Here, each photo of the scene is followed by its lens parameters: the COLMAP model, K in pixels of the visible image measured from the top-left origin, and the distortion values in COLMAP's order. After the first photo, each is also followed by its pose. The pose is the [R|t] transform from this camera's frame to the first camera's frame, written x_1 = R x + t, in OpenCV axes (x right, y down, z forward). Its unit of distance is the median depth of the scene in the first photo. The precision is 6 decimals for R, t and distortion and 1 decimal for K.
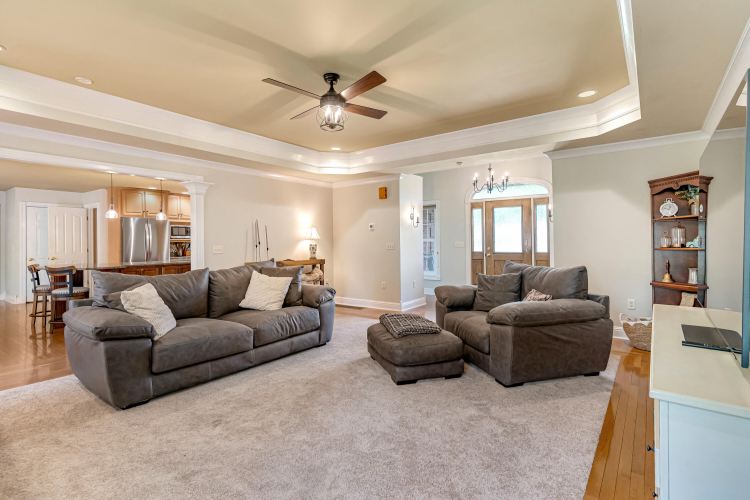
lens RADIAL K [[363.4, 0, 373.3], [0, 363.4, 247.7], [0, 0, 1]] dist [0.000185, 0.000039]
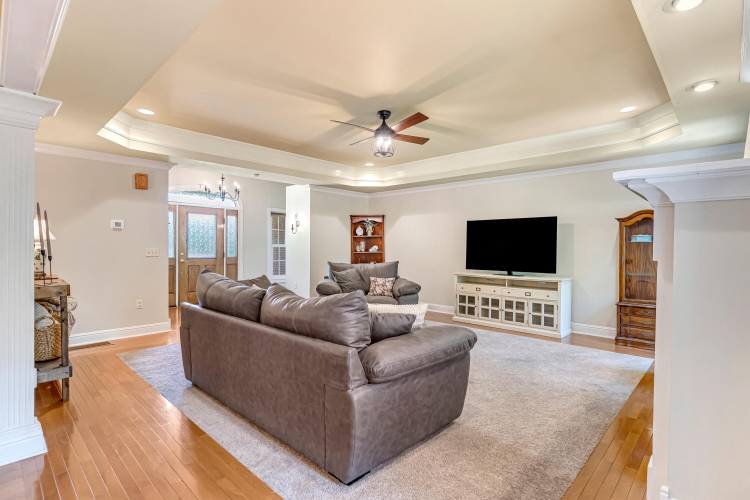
lens RADIAL K [[363.4, 0, 373.3], [0, 363.4, 247.7], [0, 0, 1]] dist [0.000185, 0.000039]
pose [[0.093652, 0.004717, 0.995594, -0.673676], [0.009230, 0.999942, -0.005606, -0.005452], [-0.995562, 0.009714, 0.093603, 0.456048]]
